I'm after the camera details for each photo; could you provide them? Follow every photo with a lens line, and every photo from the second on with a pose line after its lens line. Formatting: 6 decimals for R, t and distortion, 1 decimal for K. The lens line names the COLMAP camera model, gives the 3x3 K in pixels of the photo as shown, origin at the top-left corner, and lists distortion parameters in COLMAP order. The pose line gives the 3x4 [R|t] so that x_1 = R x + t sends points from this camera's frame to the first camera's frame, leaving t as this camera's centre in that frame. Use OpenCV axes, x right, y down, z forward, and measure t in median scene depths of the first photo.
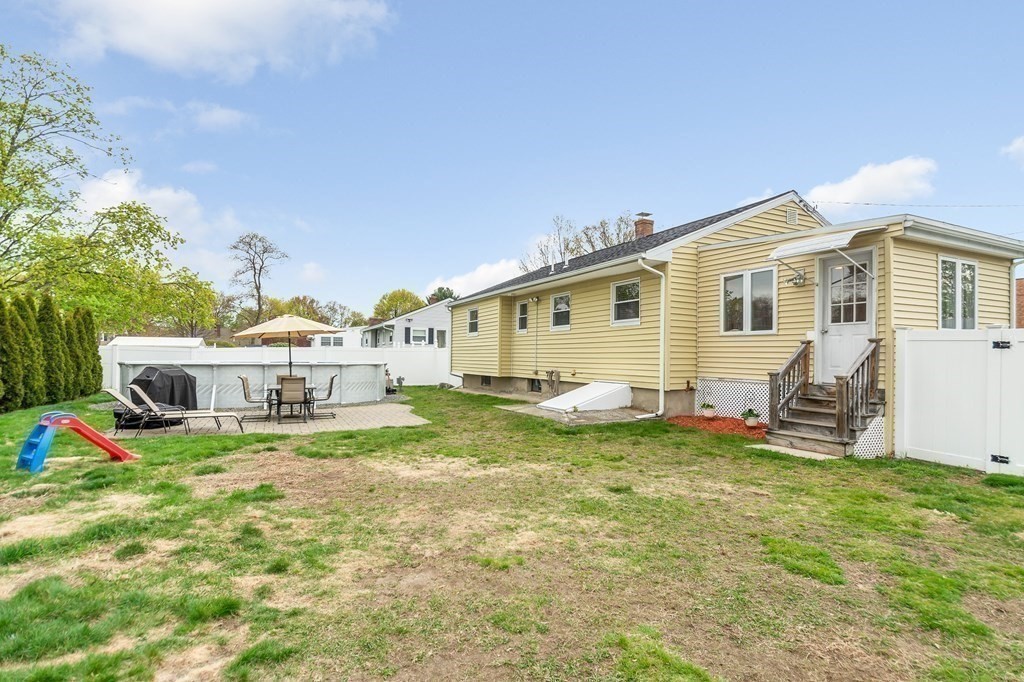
lens RADIAL K [[513.5, 0, 513.9], [0, 513.5, 347.4], [0, 0, 1]] dist [0.000679, 0.000918]
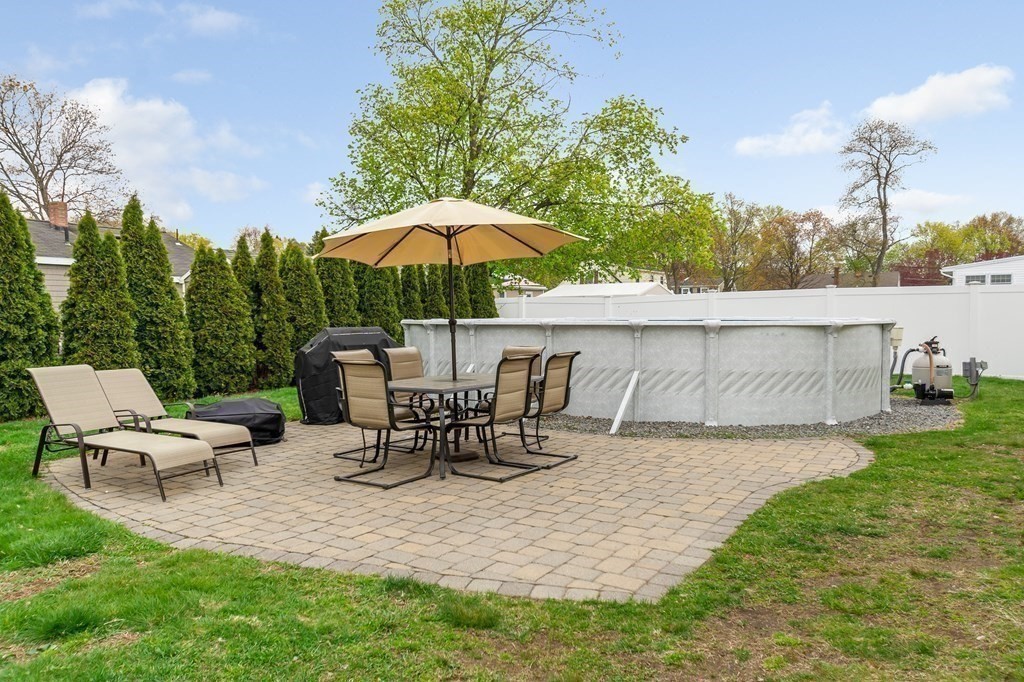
lens RADIAL K [[719.5, 0, 516.5], [0, 719.5, 345.5], [0, 0, 1]] dist [-0.000411, 0.003455]
pose [[0.549098, 0.027583, -0.835303, 0.043050], [0.024350, 0.998503, 0.048979, 0.018510], [0.835403, -0.047234, 0.547604, 0.581528]]
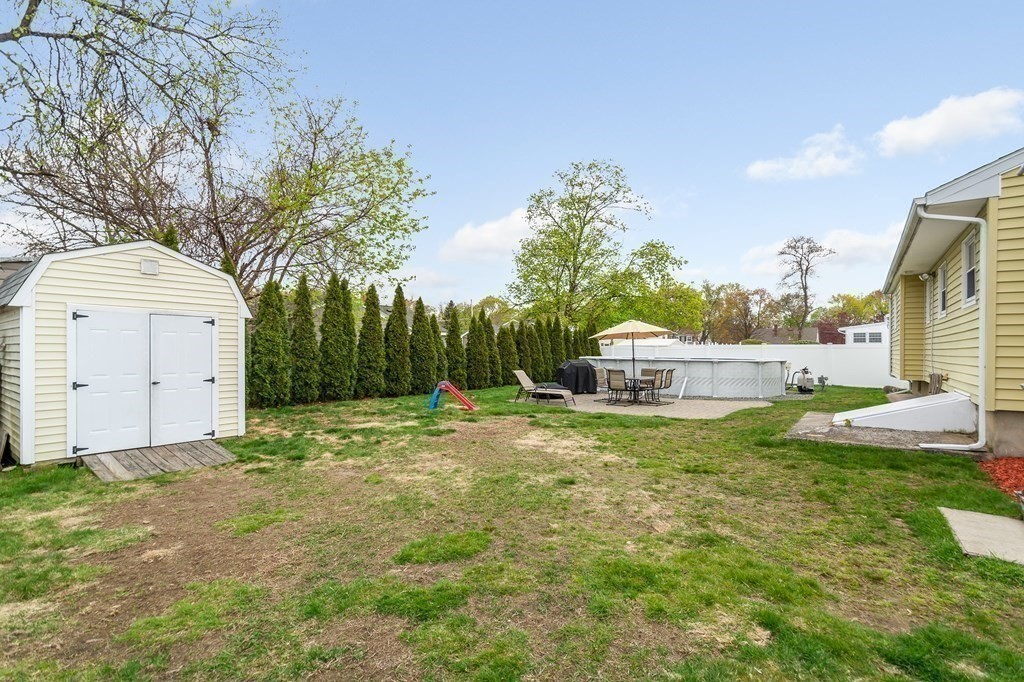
lens RADIAL K [[473.0, 0, 516.6], [0, 473.0, 343.2], [0, 0, 1]] dist [0.006446, -0.005607]
pose [[0.473788, -0.016773, -0.880479, 0.350981], [0.012977, 0.999843, -0.012065, 0.002556], [0.880543, -0.005710, 0.473931, 0.161126]]
